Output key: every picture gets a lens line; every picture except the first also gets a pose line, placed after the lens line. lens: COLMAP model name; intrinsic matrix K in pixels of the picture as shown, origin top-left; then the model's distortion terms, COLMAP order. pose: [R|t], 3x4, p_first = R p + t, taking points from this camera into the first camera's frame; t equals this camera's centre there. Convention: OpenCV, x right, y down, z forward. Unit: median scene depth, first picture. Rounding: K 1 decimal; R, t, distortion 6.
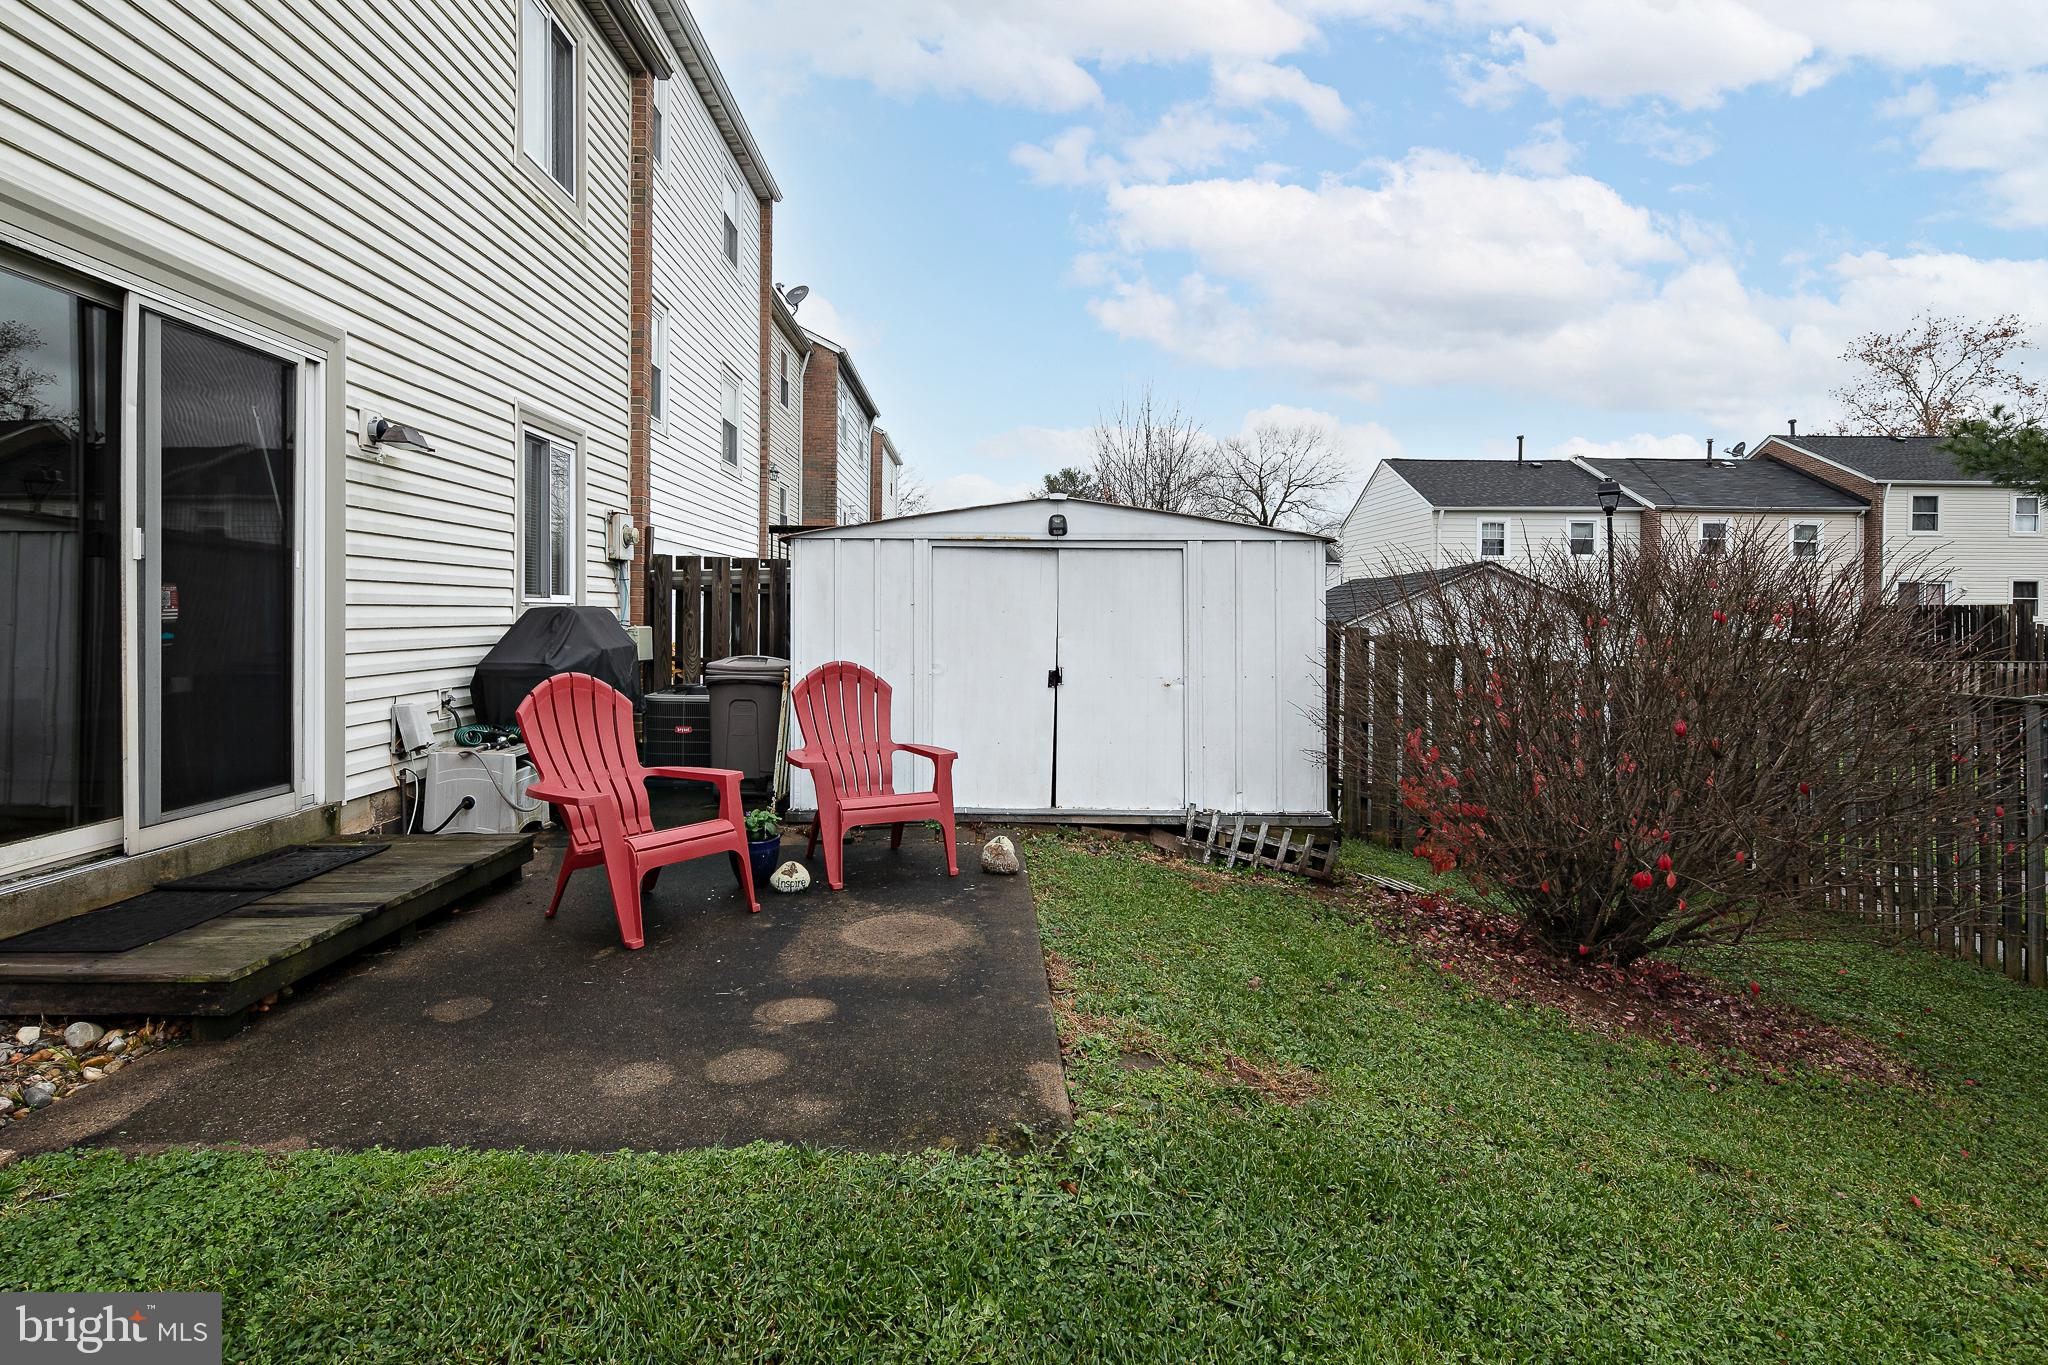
lens RADIAL K [[1009.0, 0, 993.8], [0, 1009.0, 622.9], [0, 0, 1]] dist [0.001735, -0.001126]
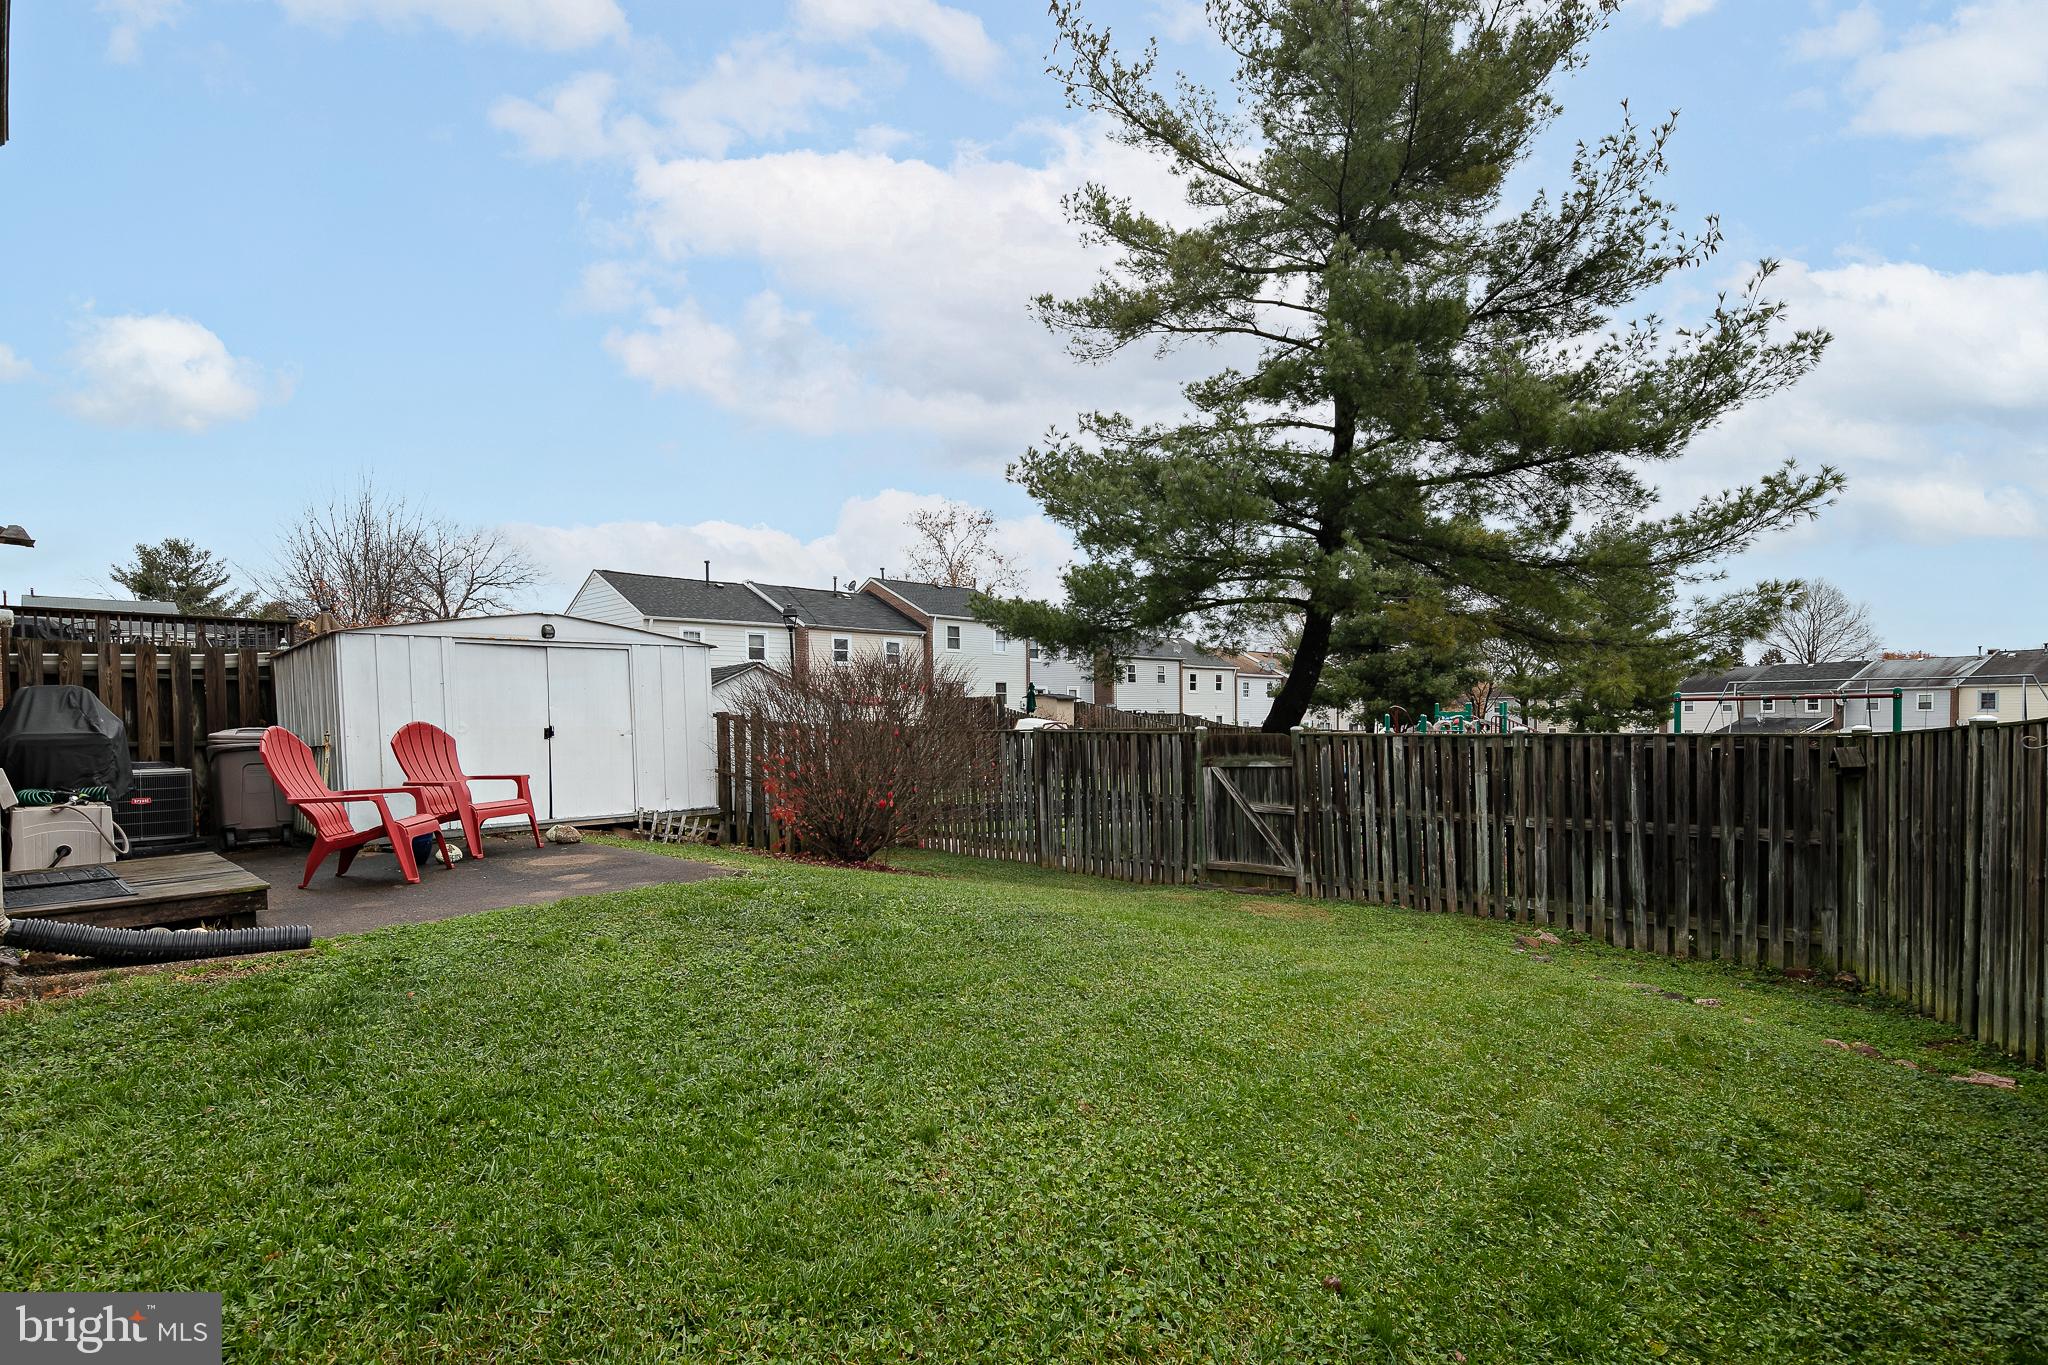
lens RADIAL K [[1014.8, 0, 1018.0], [0, 1014.8, 745.3], [0, 0, 1]] dist [-0.000857, -0.000764]
pose [[0.688035, -0.038485, 0.724656, -0.556718], [0.024226, 0.999254, 0.030067, 0.044616], [-0.725273, -0.003131, 0.688454, -0.550393]]
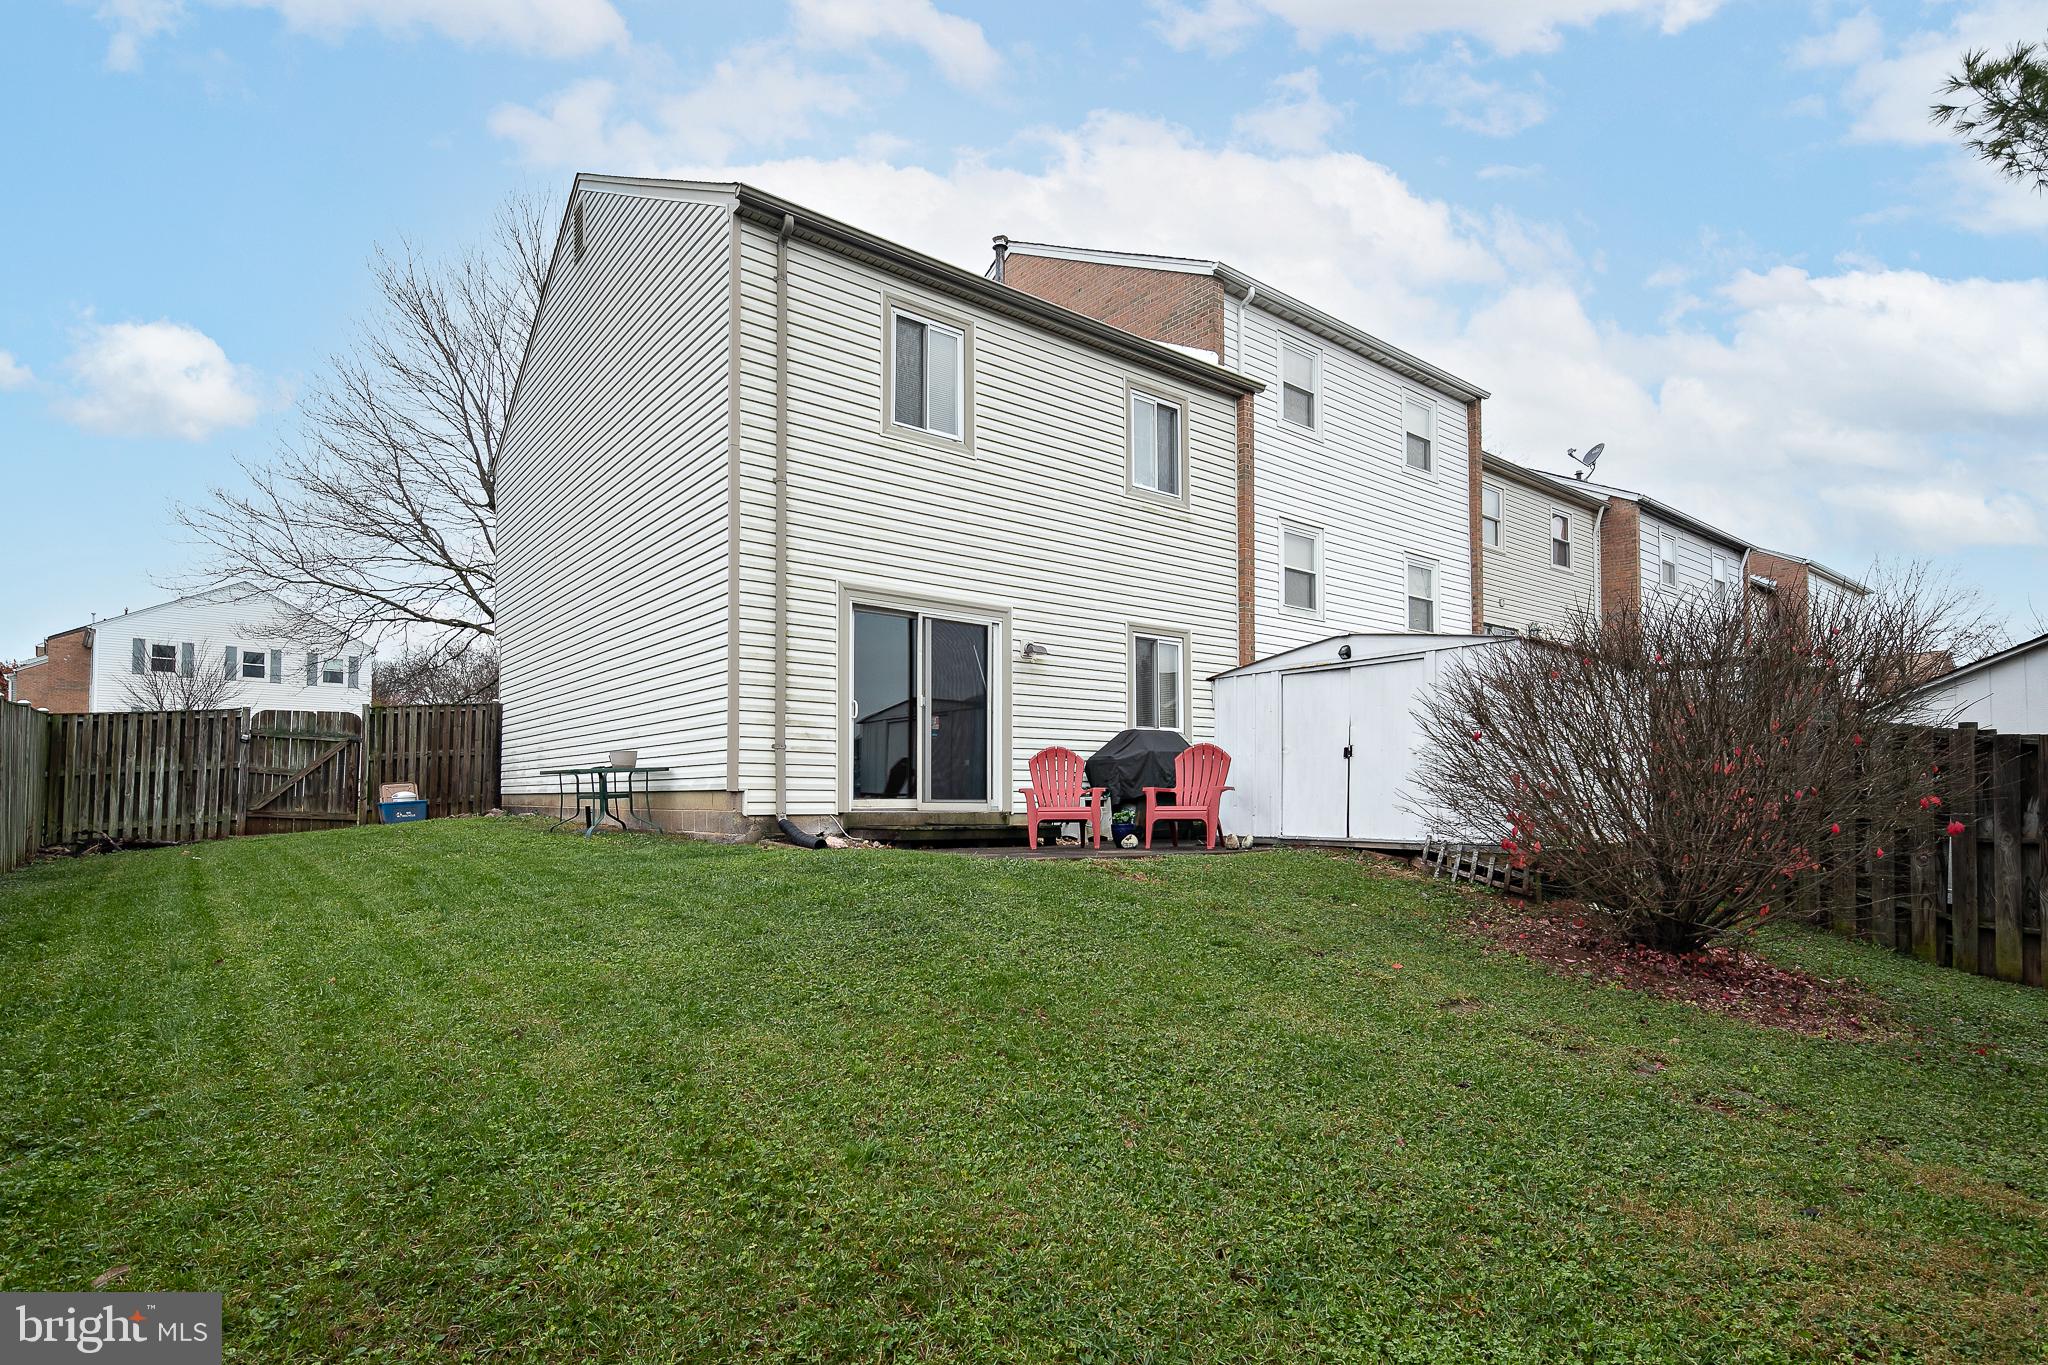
lens RADIAL K [[1014.8, 0, 1018.0], [0, 1014.8, 745.3], [0, 0, 1]] dist [-0.000857, -0.000764]
pose [[0.623621, -0.052167, -0.779984, 0.944465], [0.002452, 0.997897, -0.064781, 0.142166], [0.781723, 0.038486, 0.622437, -0.339412]]
